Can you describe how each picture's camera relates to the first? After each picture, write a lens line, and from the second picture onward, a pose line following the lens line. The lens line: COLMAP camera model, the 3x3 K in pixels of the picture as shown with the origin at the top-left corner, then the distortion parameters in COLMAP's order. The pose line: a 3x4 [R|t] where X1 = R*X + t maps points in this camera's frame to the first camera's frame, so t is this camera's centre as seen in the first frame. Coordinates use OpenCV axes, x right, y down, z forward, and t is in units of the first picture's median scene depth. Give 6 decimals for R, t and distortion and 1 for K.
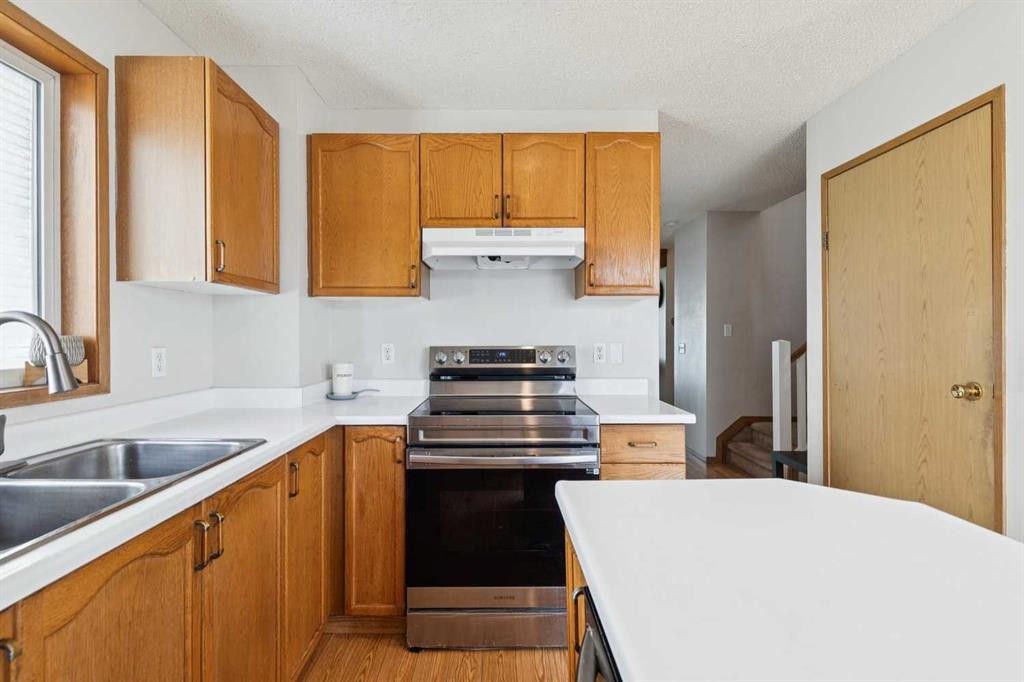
lens RADIAL K [[469.9, 0, 498.8], [0, 469.9, 333.8], [0, 0, 1]] dist [0.007824, -0.001032]
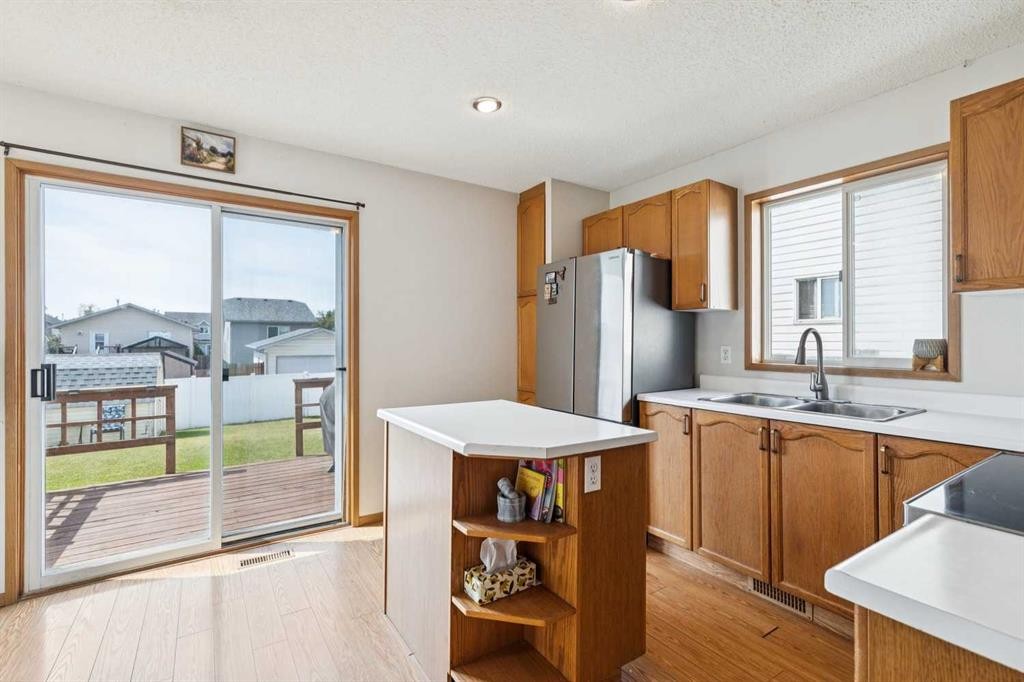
lens RADIAL K [[469.9, 0, 503.6], [0, 469.9, 337.3], [0, 0, 1]] dist [0.007824, -0.001032]
pose [[-0.837964, 0.001665, -0.545723, 0.705743], [0.005890, 0.999965, -0.005993, 0.000478], [0.545694, -0.008237, -0.837944, 1.013210]]
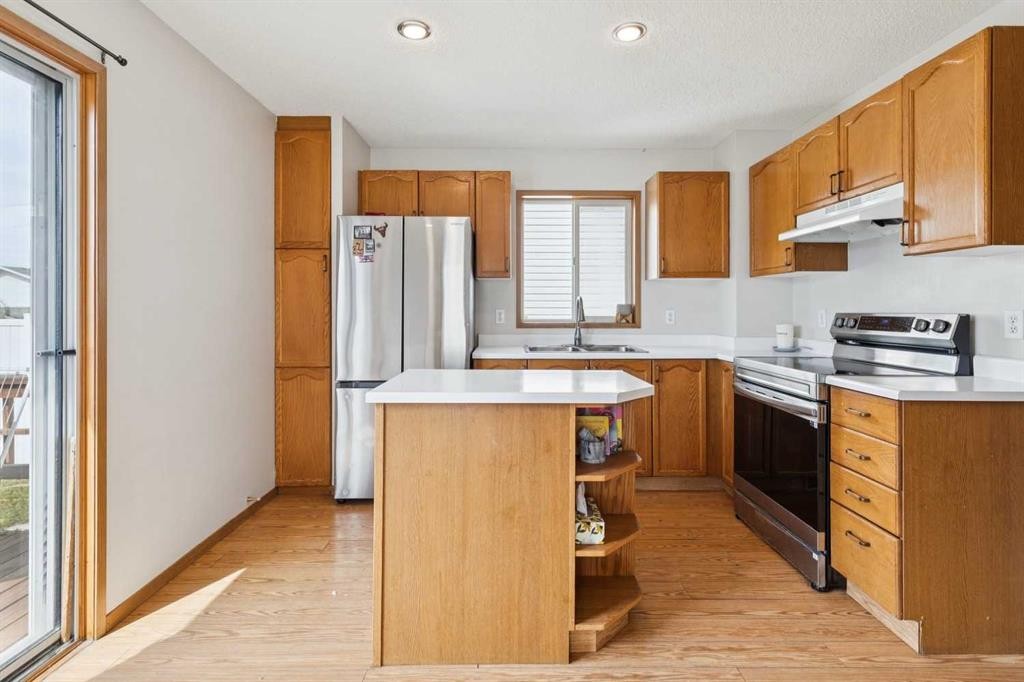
lens RADIAL K [[469.9, 0, 505.3], [0, 469.9, 308.4], [0, 0, 1]] dist [0.007824, -0.001032]
pose [[-0.002075, 0.000968, -0.999997, 1.091306], [0.000194, 1.000000, 0.000967, 0.016937], [0.999998, -0.000192, -0.002075, 0.235501]]
